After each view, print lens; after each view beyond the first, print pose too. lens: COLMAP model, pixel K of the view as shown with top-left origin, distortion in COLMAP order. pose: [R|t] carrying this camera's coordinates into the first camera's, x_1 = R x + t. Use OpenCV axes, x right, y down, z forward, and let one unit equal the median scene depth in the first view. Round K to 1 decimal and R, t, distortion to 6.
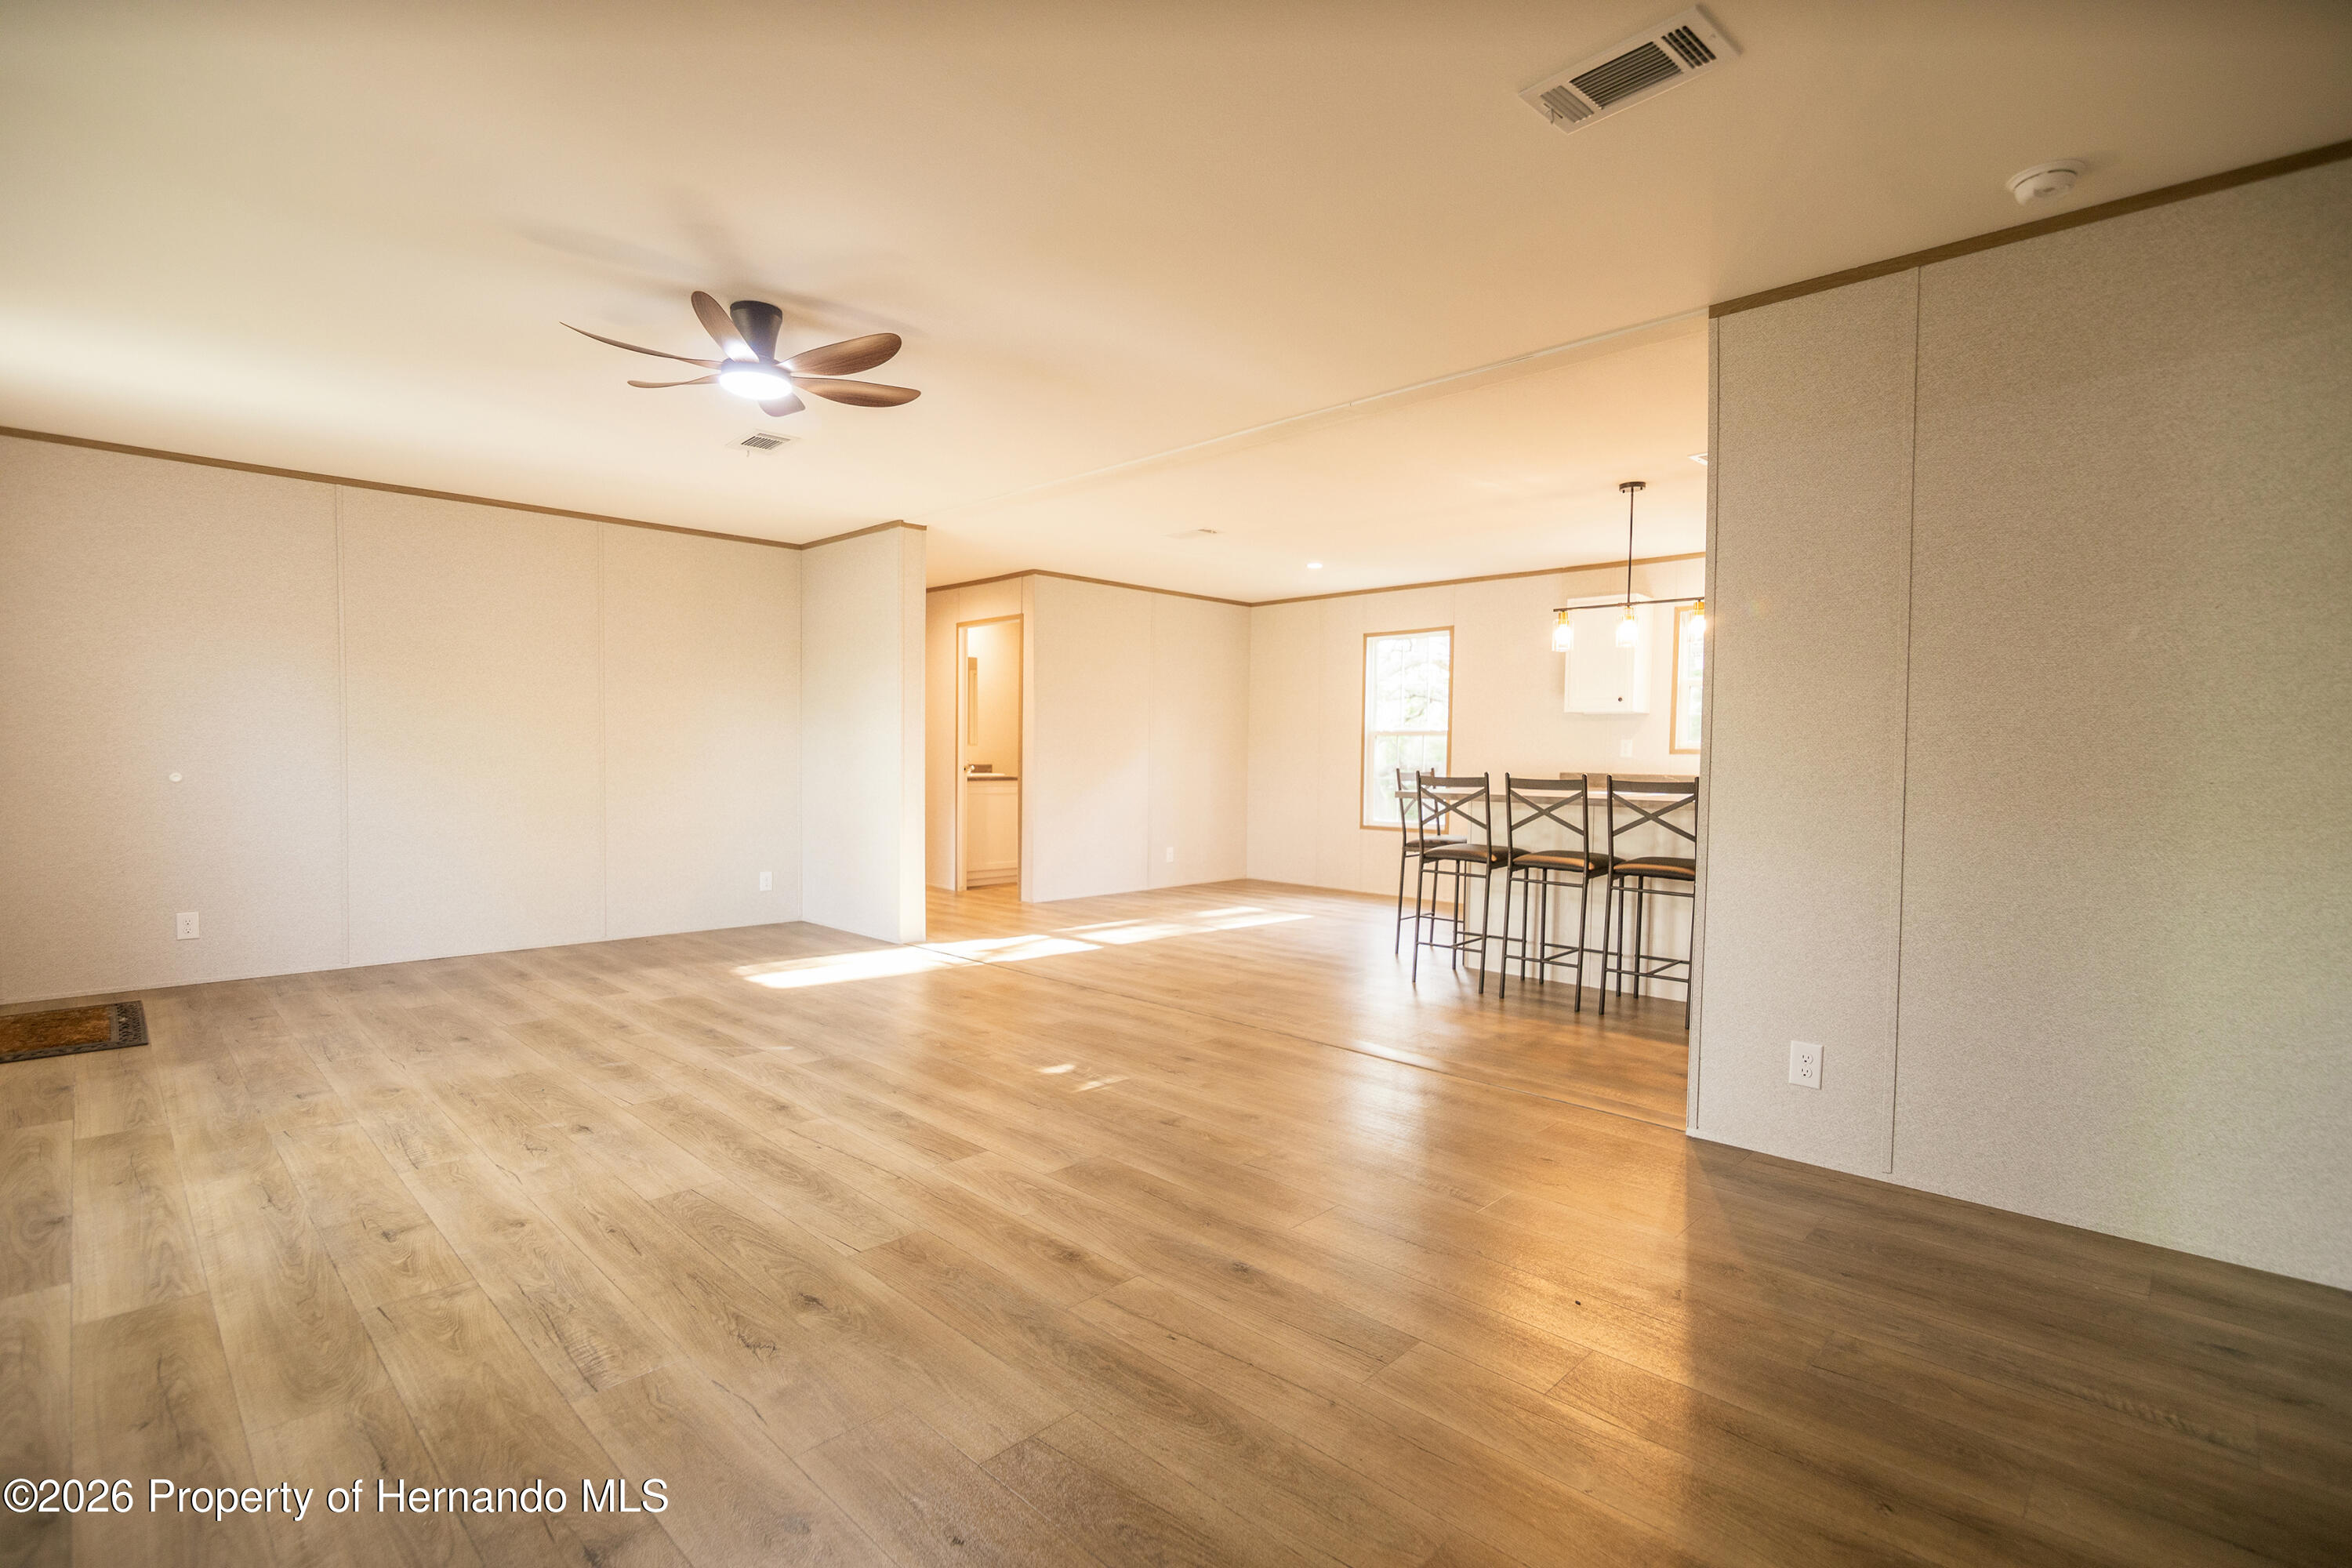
lens RADIAL K [[1077.5, 0, 1164.0], [0, 1077.5, 746.4], [0, 0, 1]] dist [-0.013943, -0.001311]
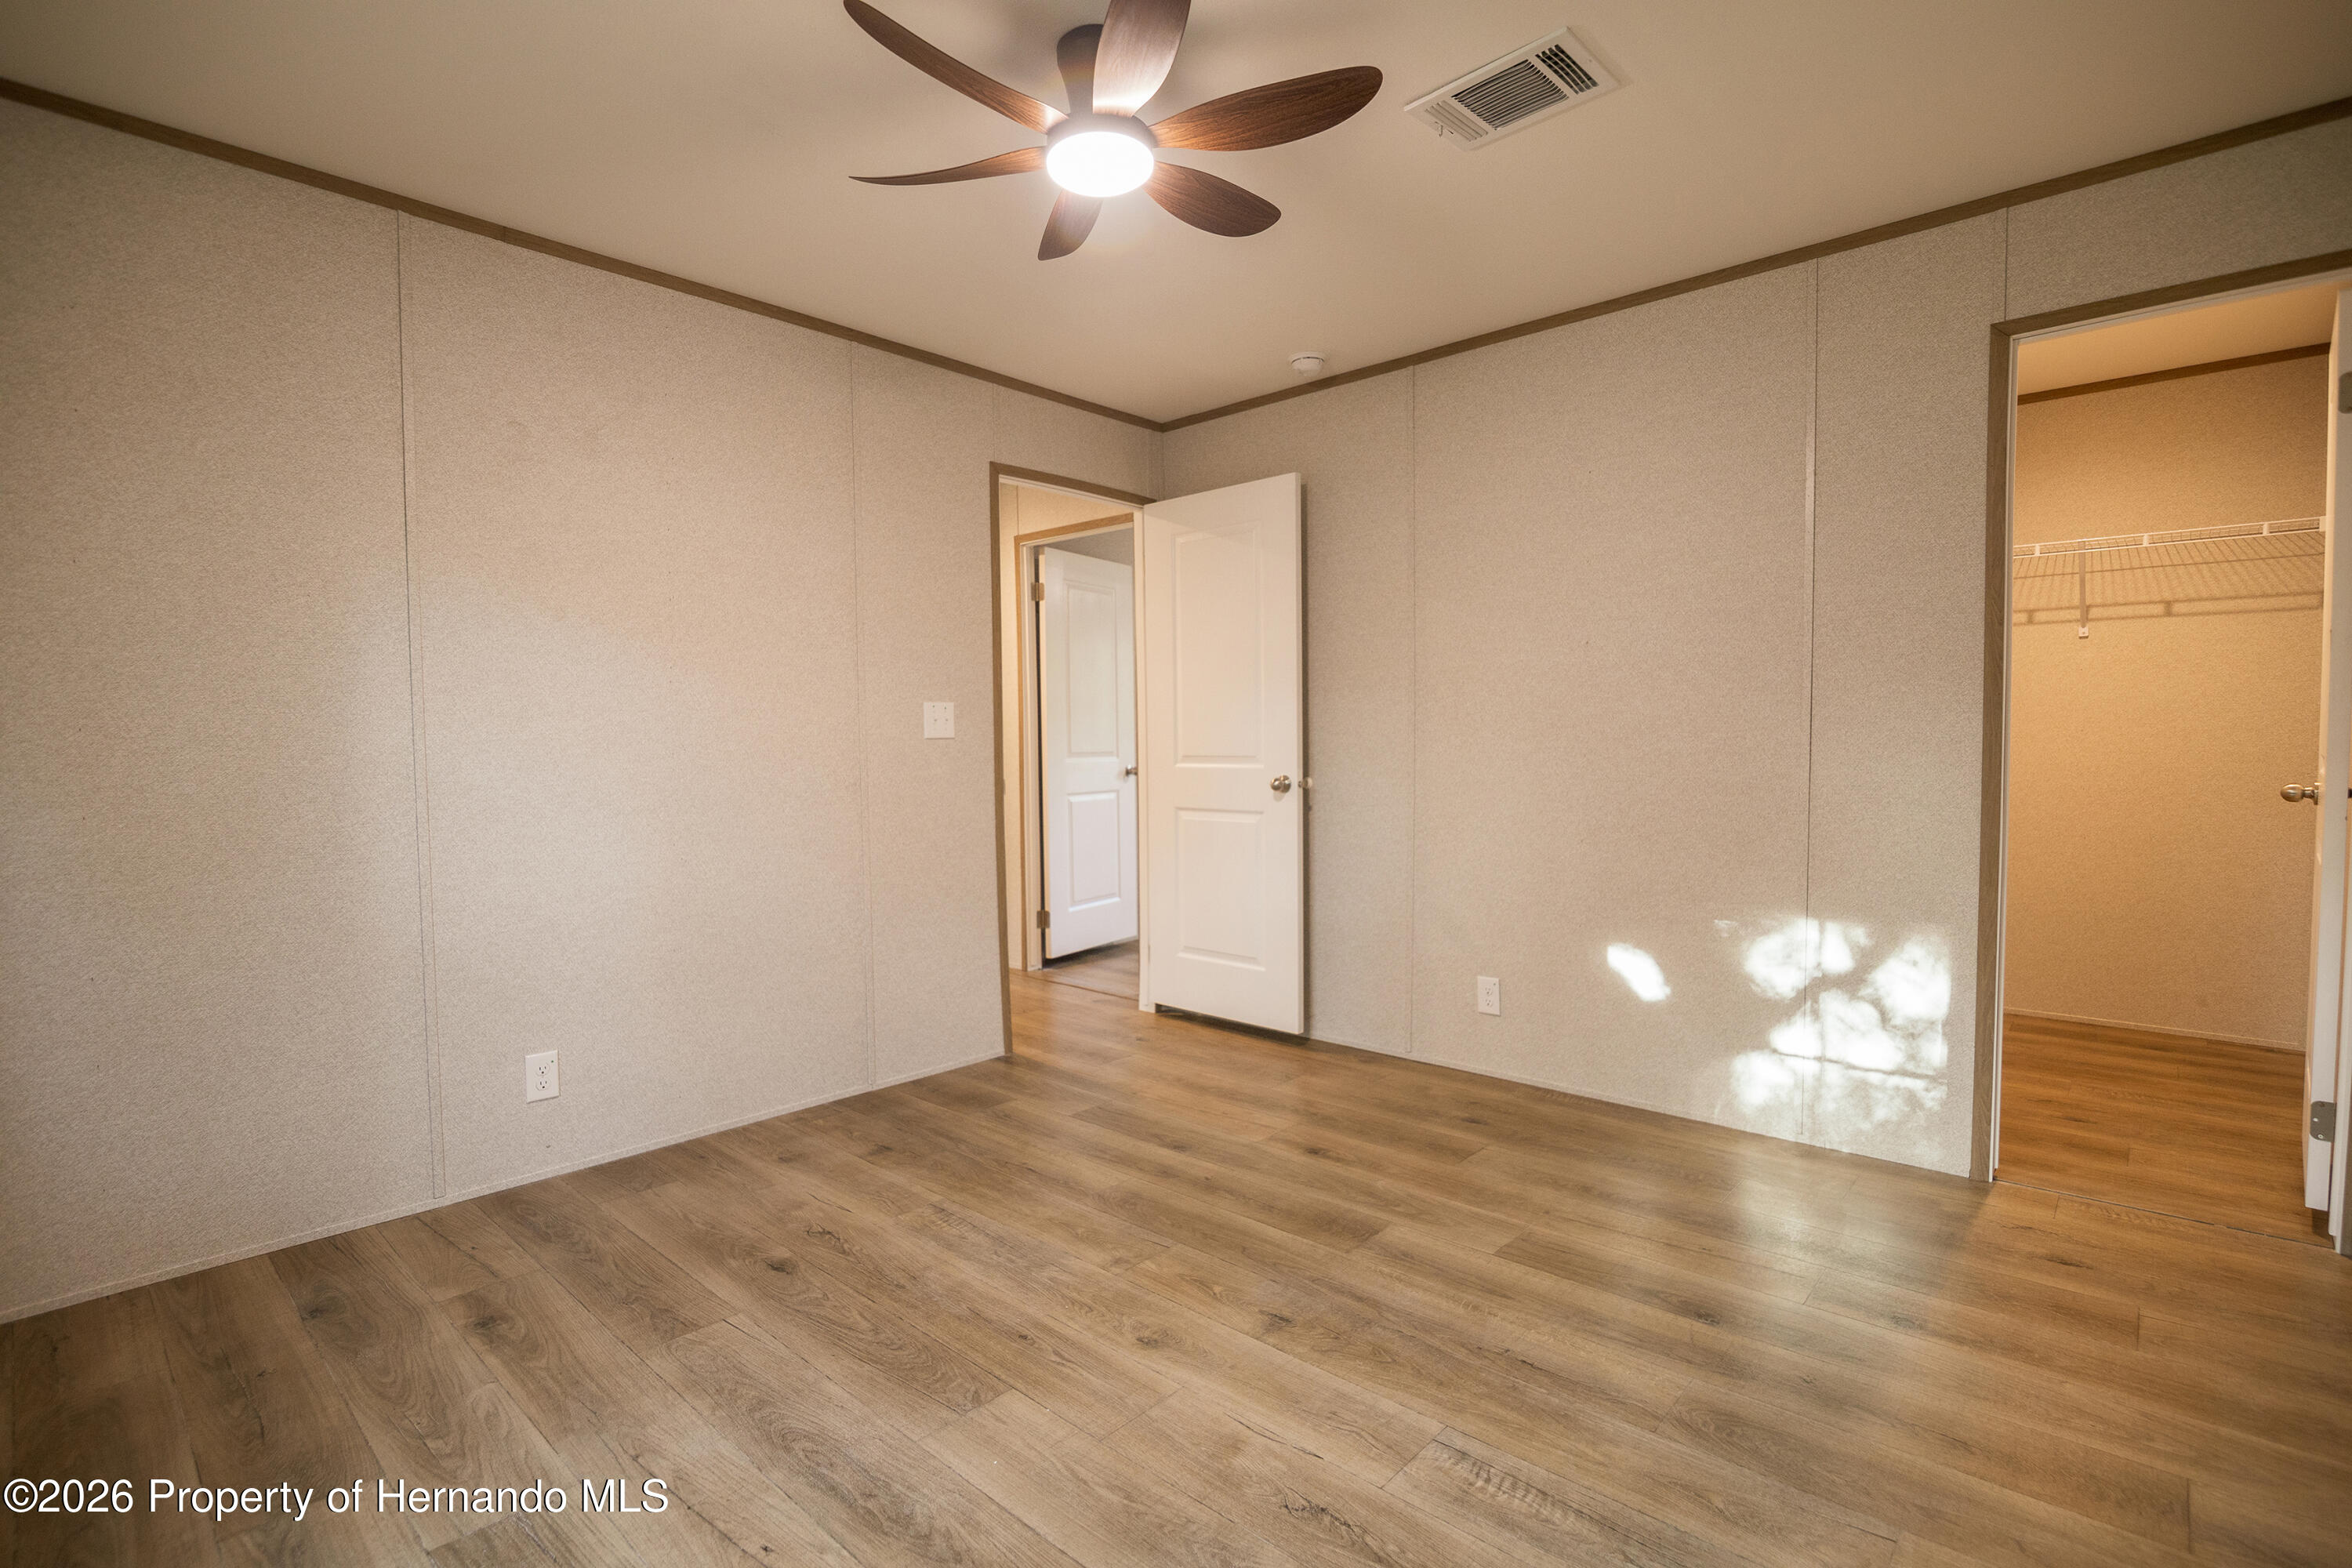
lens RADIAL K [[1094.2, 0, 1160.0], [0, 1094.2, 790.3], [0, 0, 1]] dist [-0.018748, 0.000909]
pose [[-0.999704, 0.004917, -0.023827, -0.607769], [0.004057, 0.999344, 0.035990, 0.004105], [0.023988, 0.035883, -0.999068, 1.839351]]
